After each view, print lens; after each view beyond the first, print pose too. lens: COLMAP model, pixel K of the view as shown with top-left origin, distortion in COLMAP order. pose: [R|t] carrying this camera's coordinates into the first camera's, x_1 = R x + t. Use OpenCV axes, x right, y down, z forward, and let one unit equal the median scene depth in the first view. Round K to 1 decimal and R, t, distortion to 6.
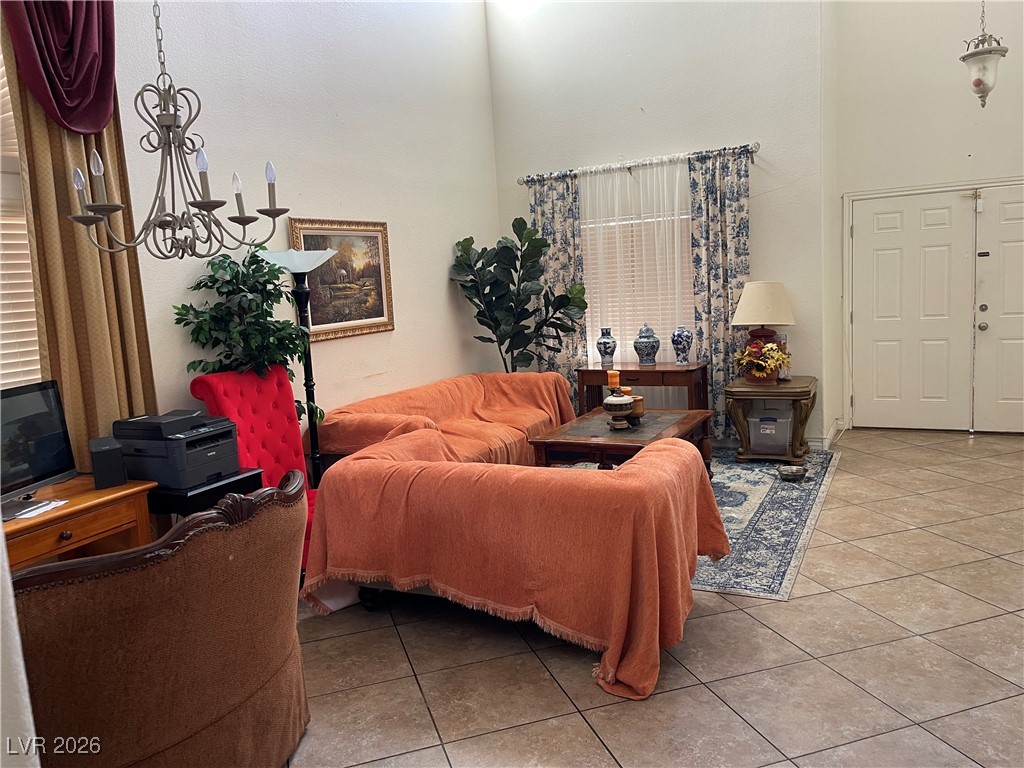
lens RADIAL K [[768.8, 0, 511.3], [0, 768.8, 375.5], [0, 0, 1]] dist [0.092372, -0.111924]
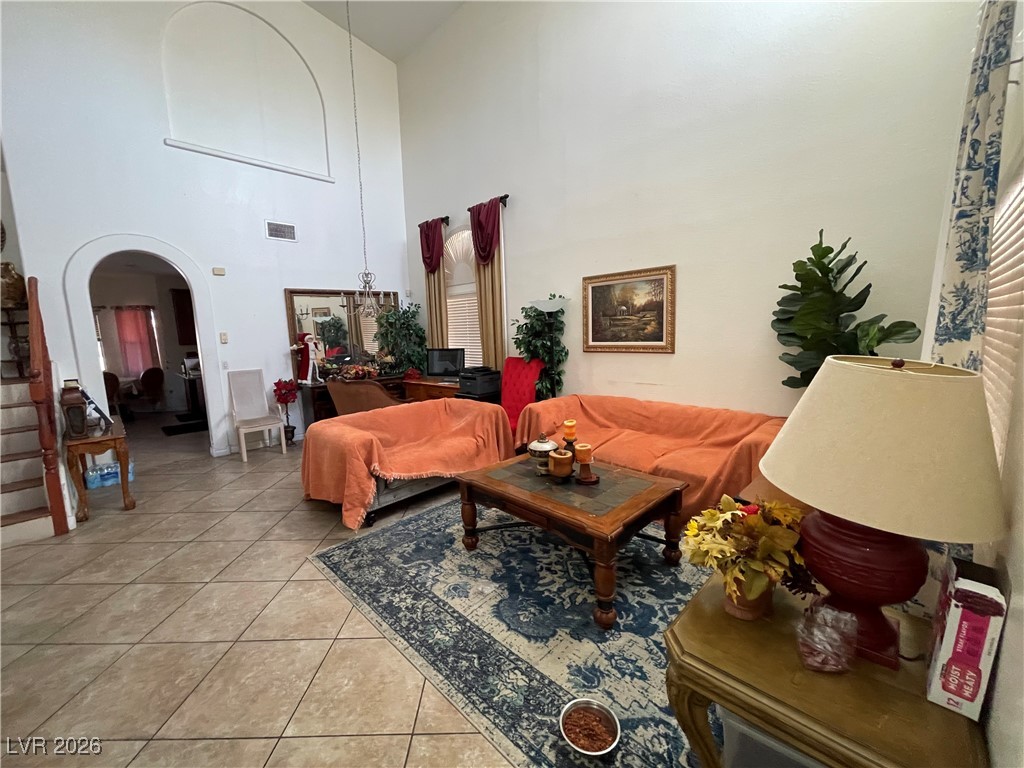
lens RADIAL K [[414.7, 0, 508.6], [0, 414.7, 385.4], [0, 0, 1]] dist [0.000106, 0.000330]
pose [[-0.298723, 0.202405, -0.932629, 0.598957], [-0.069717, 0.970011, 0.232848, -0.157208], [0.951790, 0.134577, -0.275654, 1.015973]]
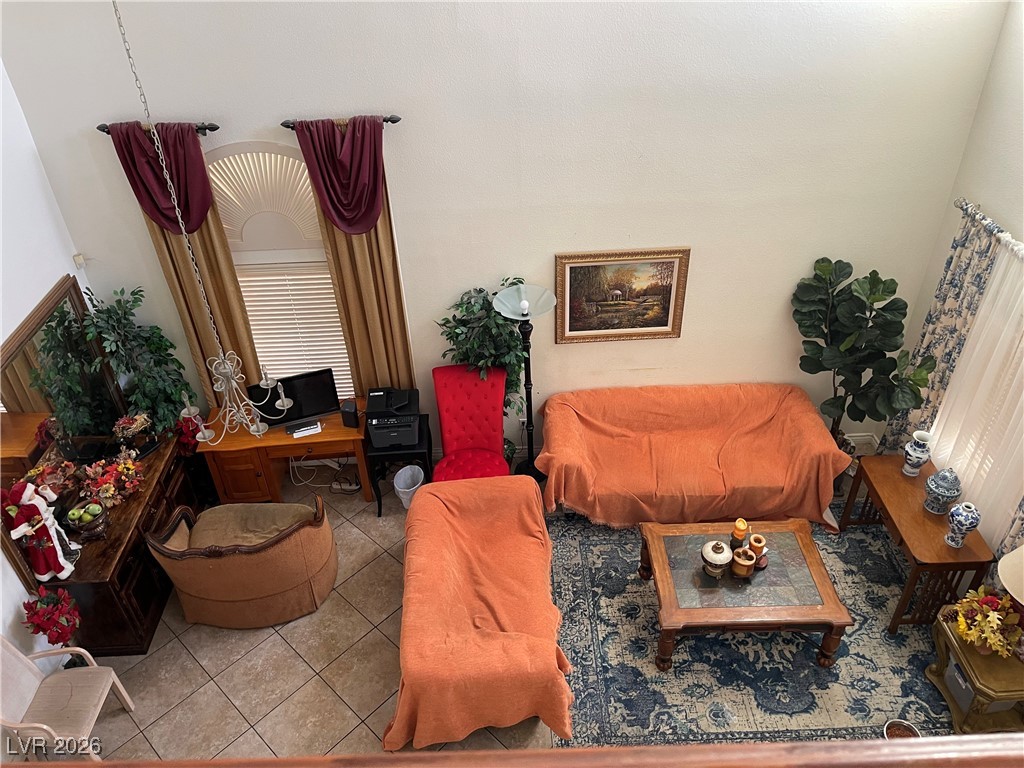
lens RADIAL K [[768.8, 0, 511.3], [0, 768.8, 375.5], [0, 0, 1]] dist [0.092372, -0.111924]
pose [[0.486698, 0.552202, -0.676903, 0.525681], [-0.108072, 0.806978, 0.580609, -0.661269], [0.866860, -0.209427, 0.452432, 0.330262]]
